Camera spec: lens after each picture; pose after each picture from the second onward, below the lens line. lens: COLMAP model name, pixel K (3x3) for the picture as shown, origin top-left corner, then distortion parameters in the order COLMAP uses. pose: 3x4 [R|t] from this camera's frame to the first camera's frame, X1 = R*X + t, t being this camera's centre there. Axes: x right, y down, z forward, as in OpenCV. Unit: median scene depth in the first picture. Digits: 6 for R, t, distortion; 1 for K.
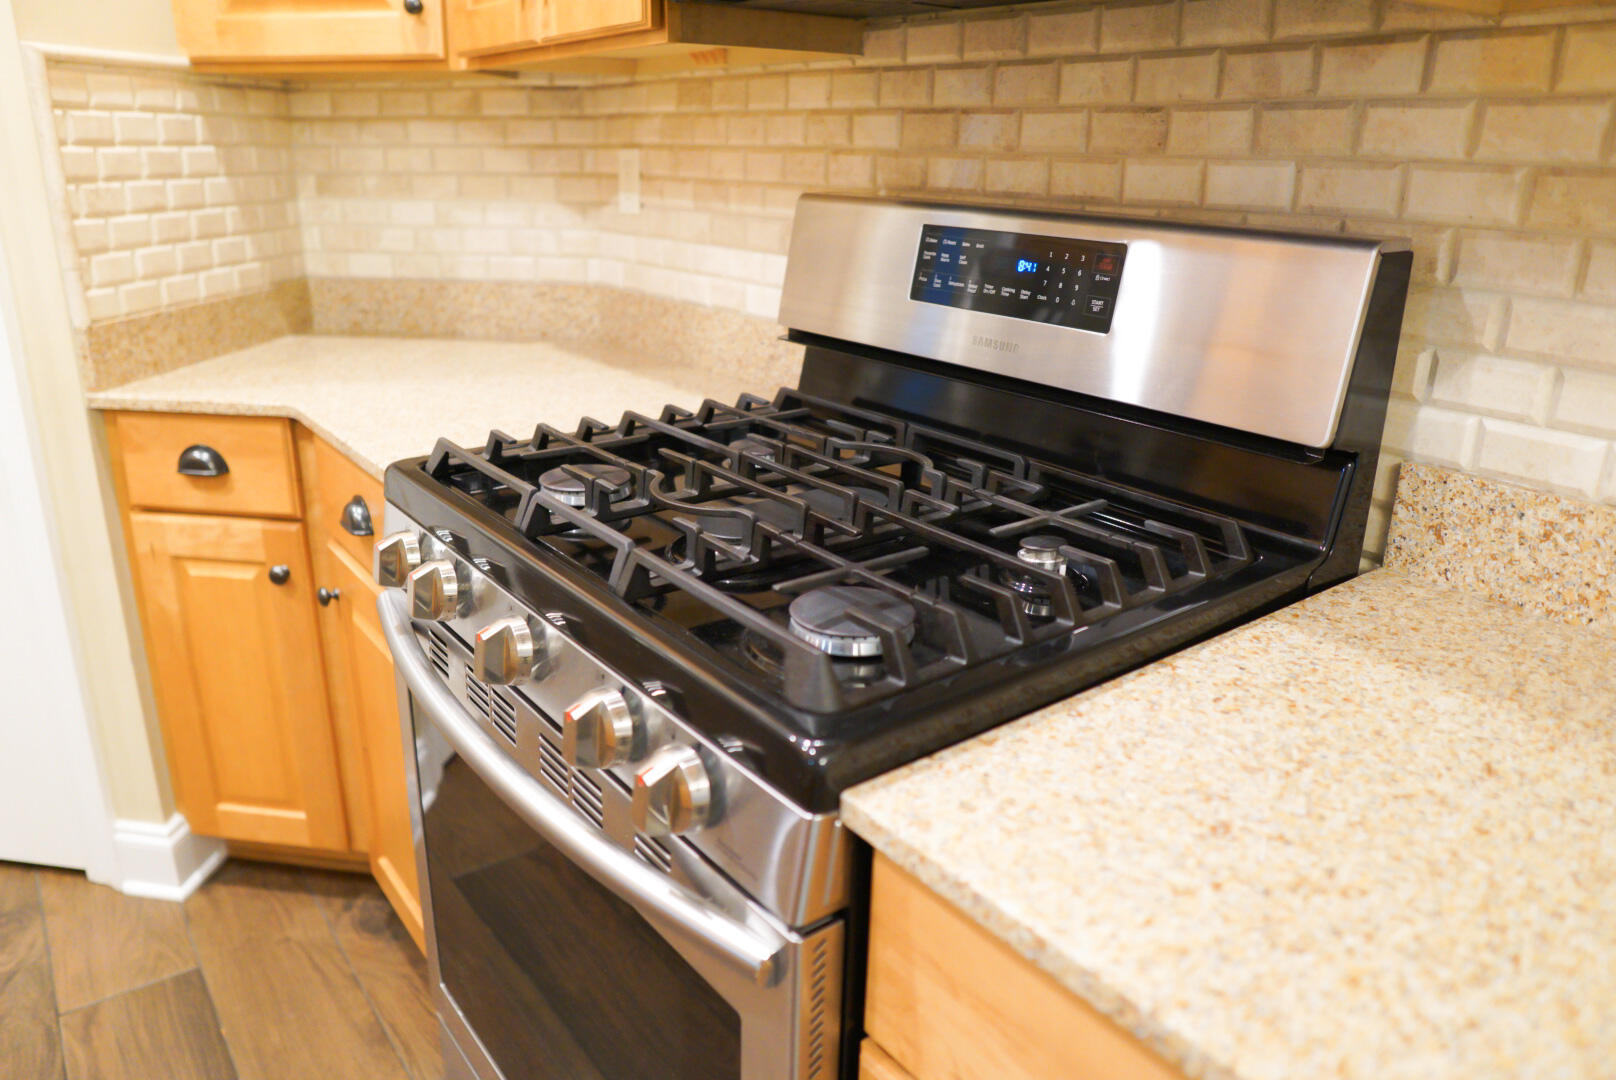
lens RADIAL K [[1131.6, 0, 799.2], [0, 1131.6, 536.3], [0, 0, 1]] dist [-0.112662, 0.066396]
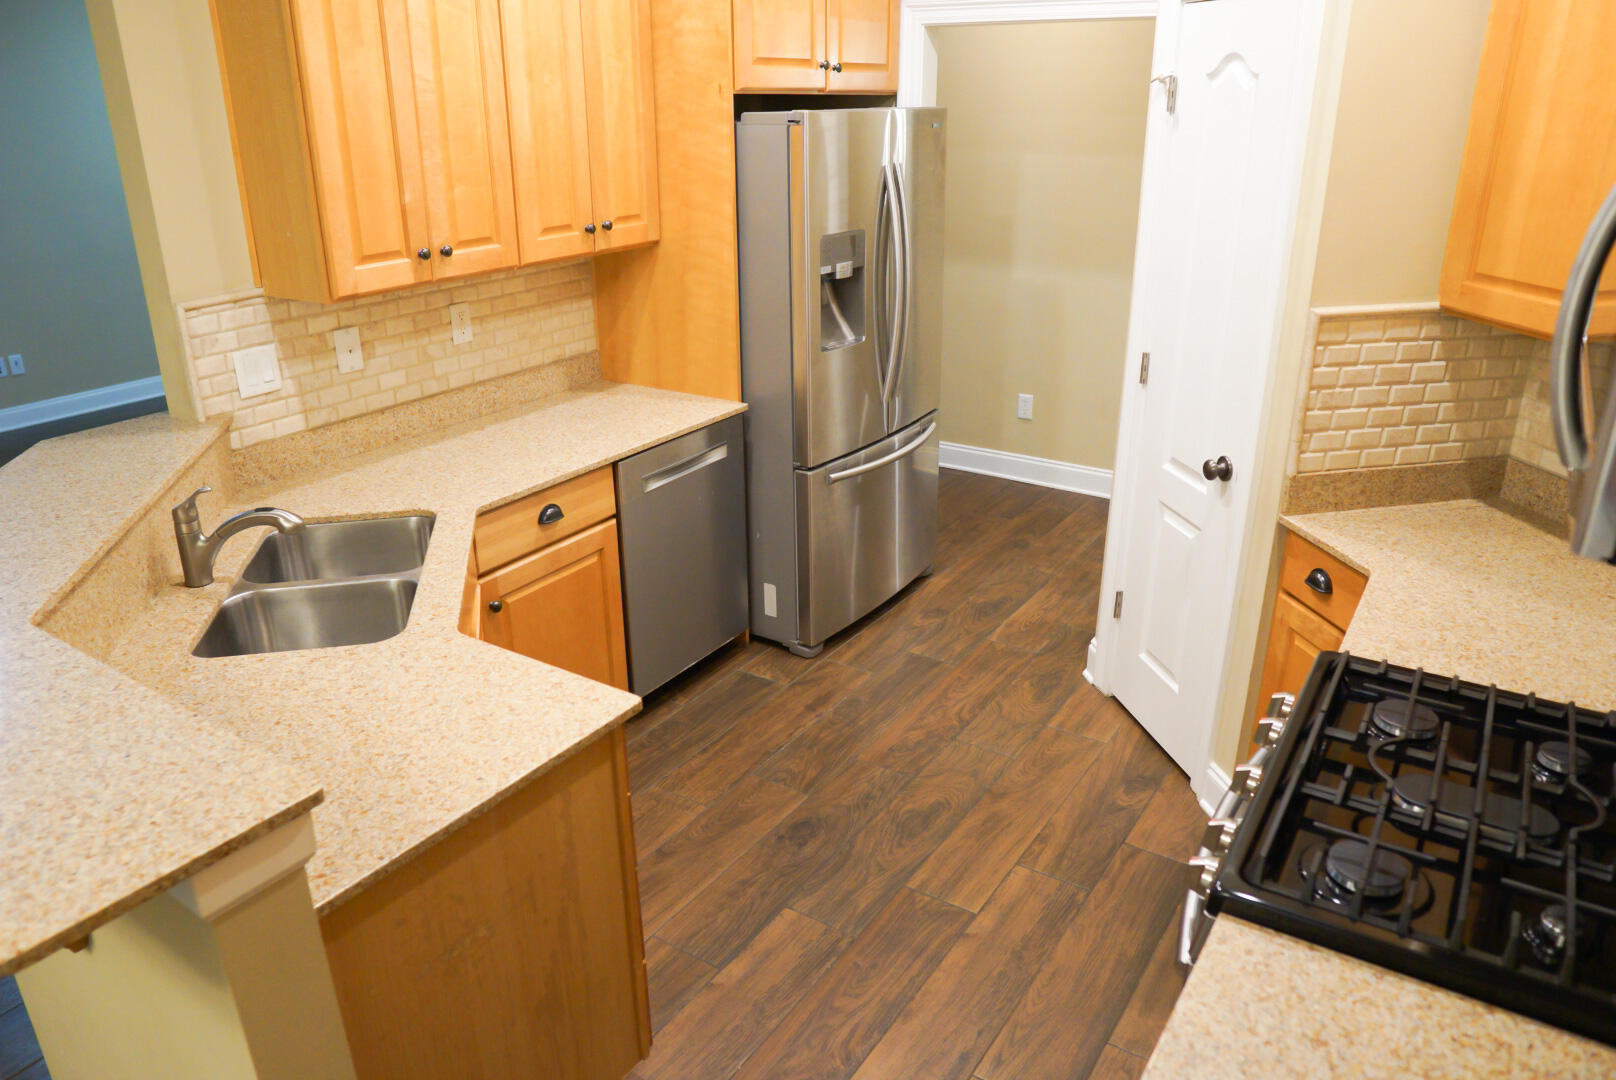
lens RADIAL K [[1131.6, 0, 799.2], [0, 1131.6, 536.3], [0, 0, 1]] dist [-0.112662, 0.066396]
pose [[0.335554, 0.333549, -0.880993, 0.531515], [-0.301126, 0.924127, 0.235186, -0.263840], [0.892595, 0.186372, 0.410535, -0.273067]]
